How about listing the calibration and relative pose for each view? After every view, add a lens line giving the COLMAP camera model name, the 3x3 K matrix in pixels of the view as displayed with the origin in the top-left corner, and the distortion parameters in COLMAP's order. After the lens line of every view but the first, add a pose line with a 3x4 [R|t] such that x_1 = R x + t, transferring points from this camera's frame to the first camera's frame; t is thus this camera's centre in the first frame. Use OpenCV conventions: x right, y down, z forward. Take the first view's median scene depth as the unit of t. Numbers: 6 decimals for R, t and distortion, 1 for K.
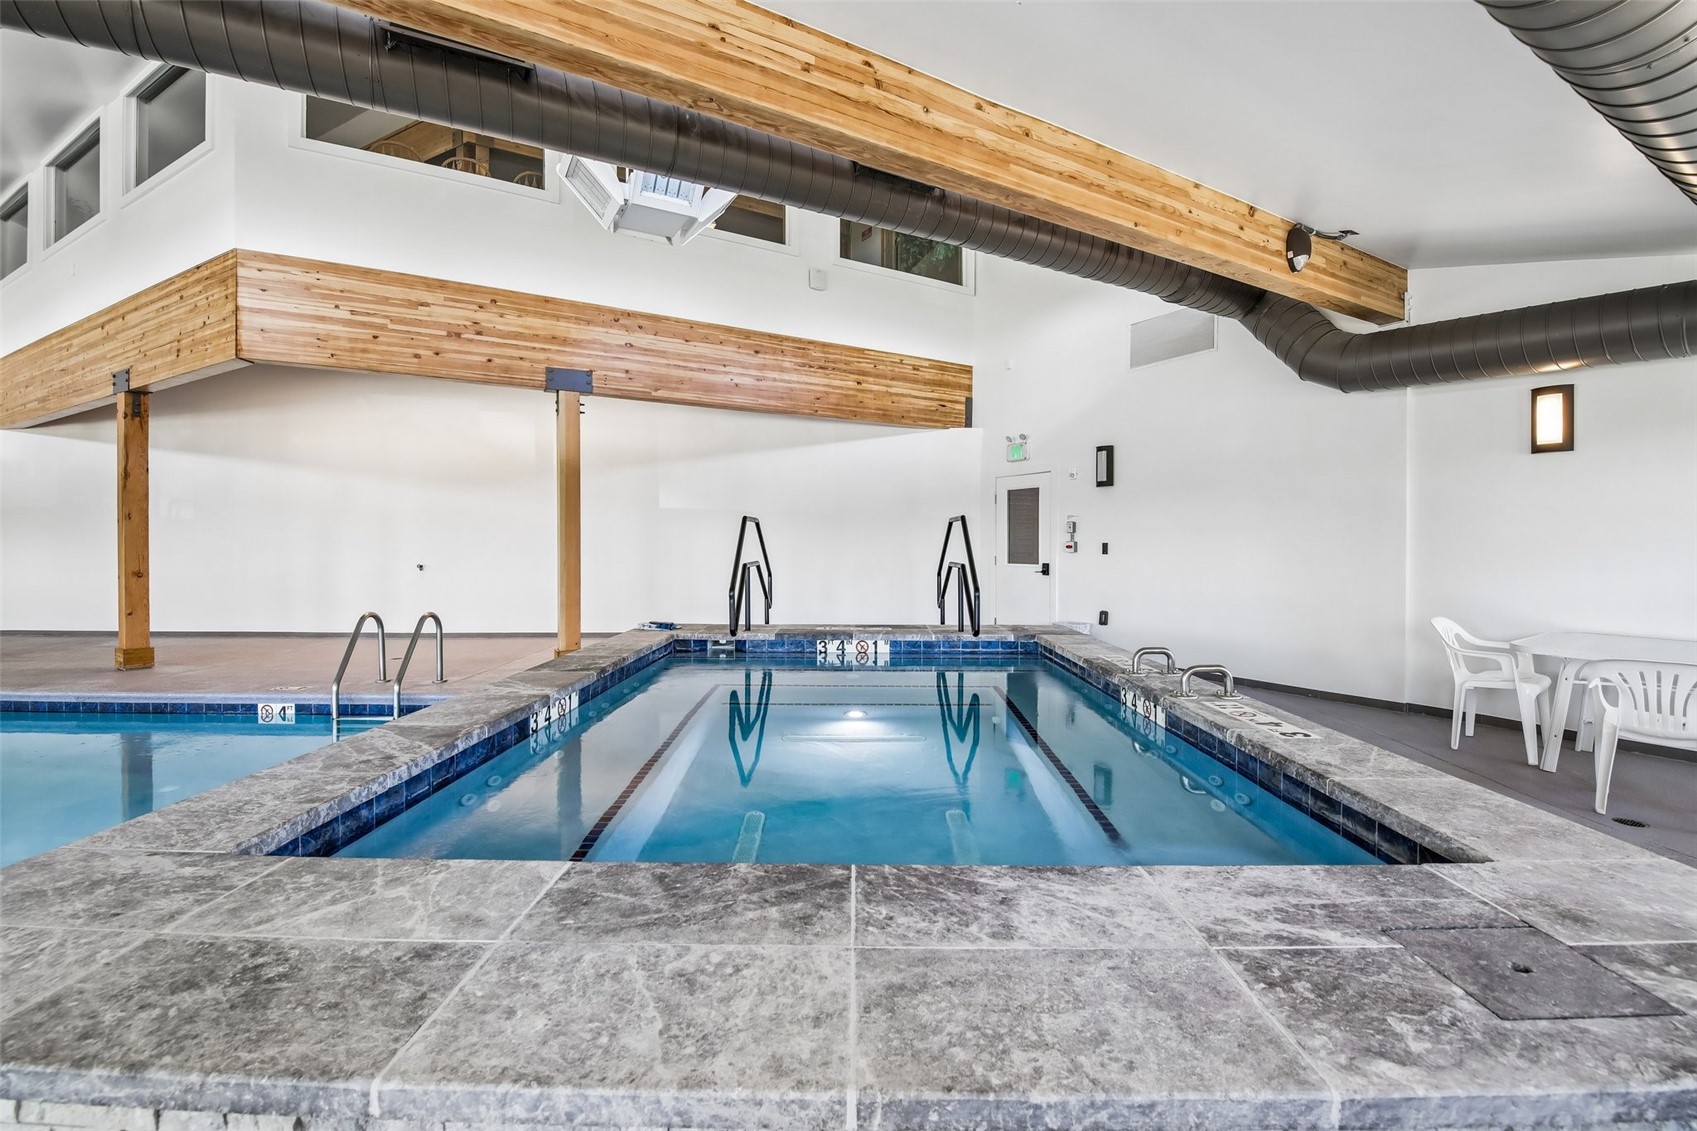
lens RADIAL K [[737.4, 0, 837.6], [0, 737.4, 558.9], [0, 0, 1]] dist [-0.001703, -0.009446]
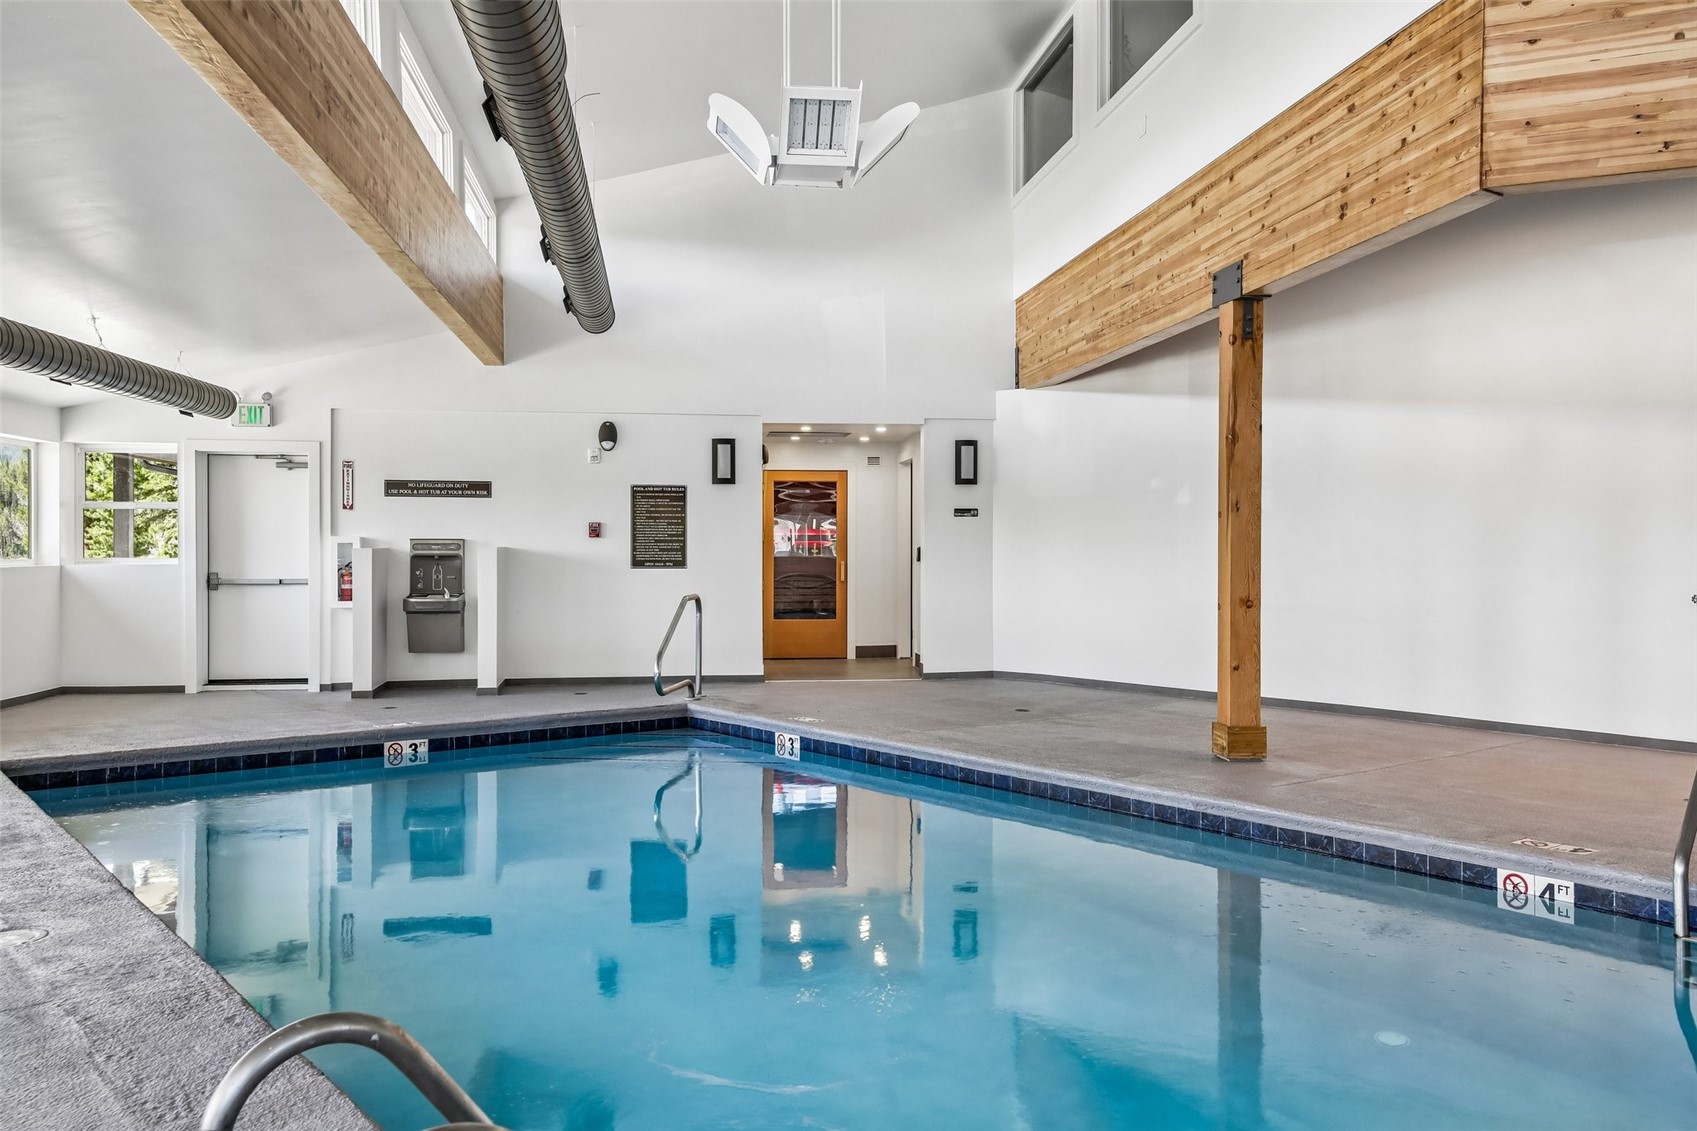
lens RADIAL K [[1382.3, 0, 848.5], [0, 1382.3, 565.5], [0, 0, 1]] dist [0.045336, 0.006464]
pose [[0.611732, 0.008086, -0.791023, -0.265331], [-0.015281, 0.999882, -0.001597, -0.002601], [0.790917, 0.013064, 0.611784, 0.046585]]
